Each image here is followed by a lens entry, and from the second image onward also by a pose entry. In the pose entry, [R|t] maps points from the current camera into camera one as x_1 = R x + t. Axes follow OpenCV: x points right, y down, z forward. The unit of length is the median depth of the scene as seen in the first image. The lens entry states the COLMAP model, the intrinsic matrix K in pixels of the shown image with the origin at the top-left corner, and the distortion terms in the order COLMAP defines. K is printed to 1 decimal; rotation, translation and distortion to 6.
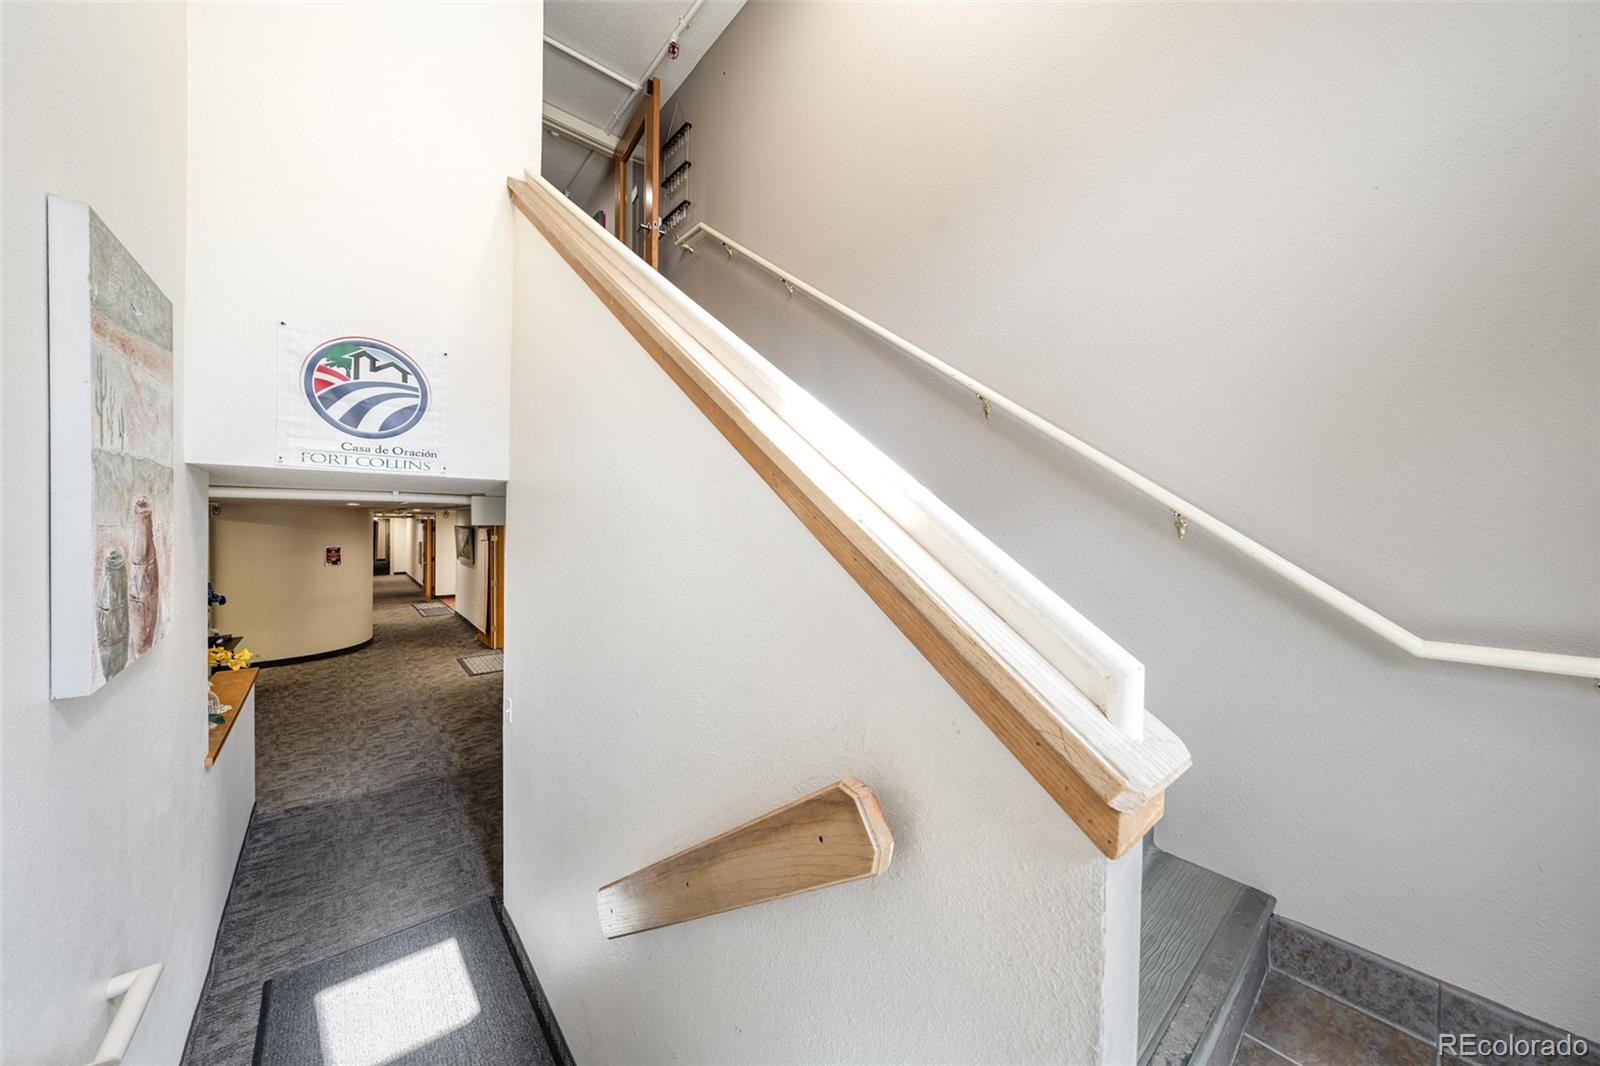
lens RADIAL K [[553.4, 0, 802.9], [0, 553.4, 529.9], [0, 0, 1]] dist [-0.005025, 0.000001]
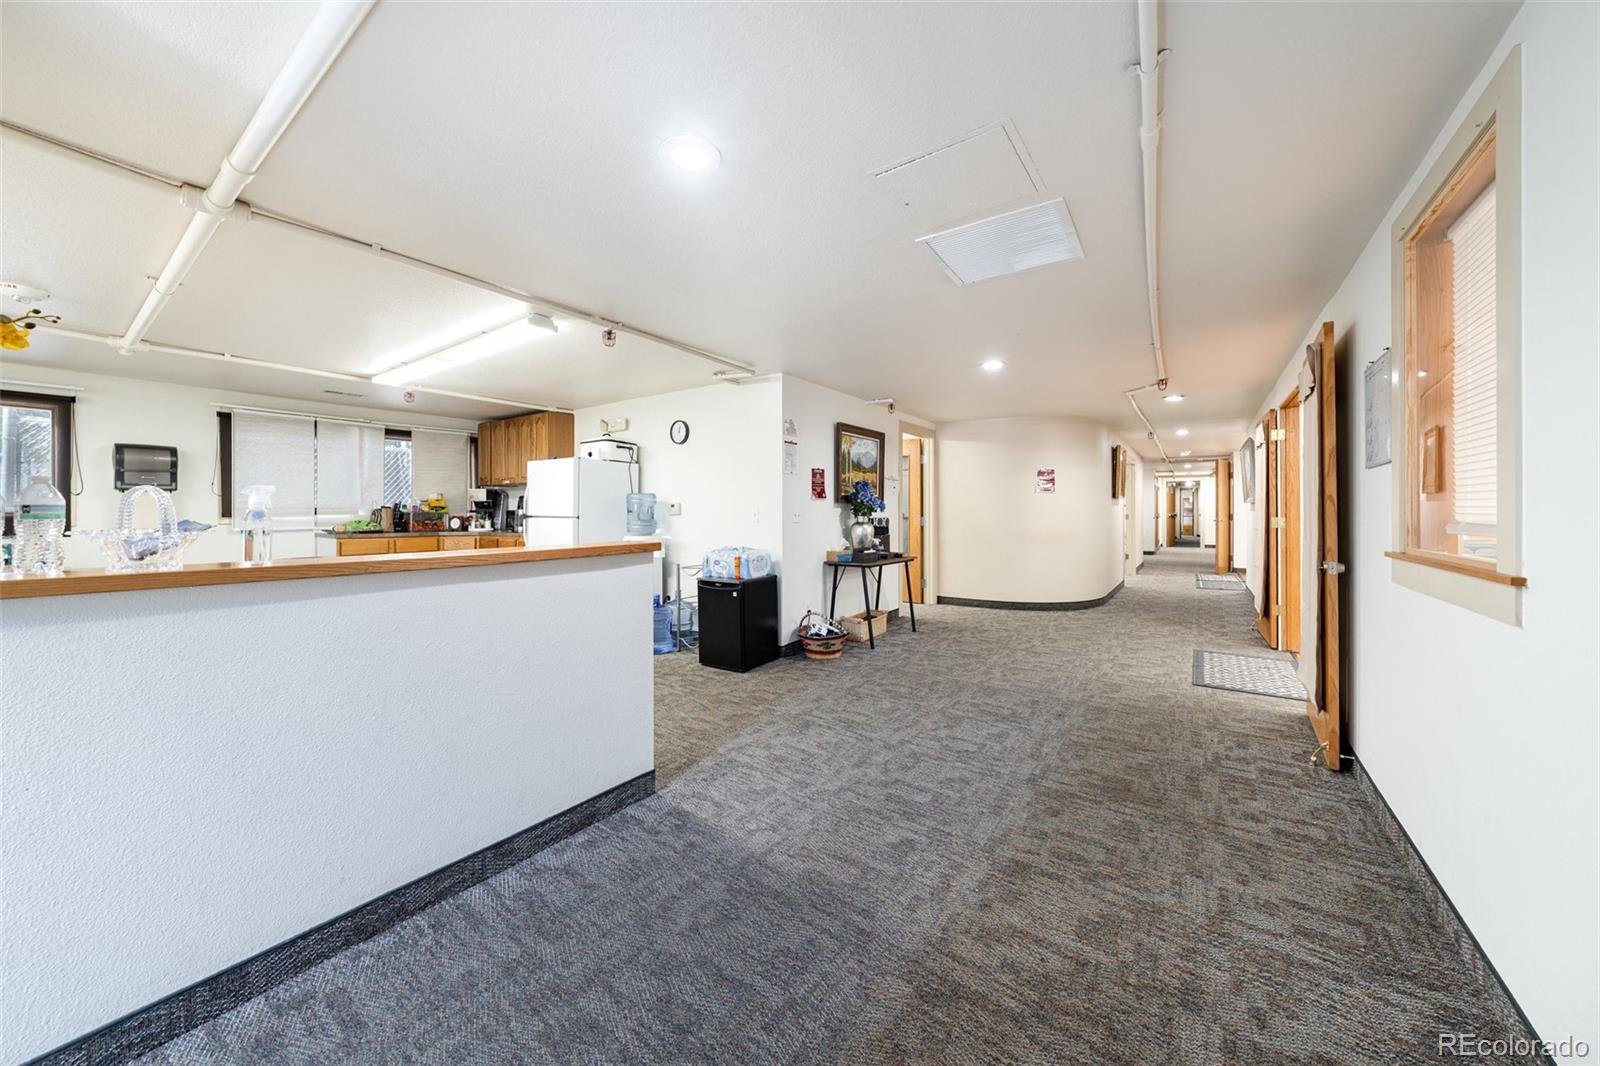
lens RADIAL K [[553.4, 0, 804.9], [0, 553.4, 524.5], [0, 0, 1]] dist [-0.005025, 0.000001]
pose [[0.243490, 0.010806, -0.969843, -0.280114], [-0.012559, 0.999889, 0.007987, 0.163124], [0.969822, 0.010236, 0.243598, 0.728567]]
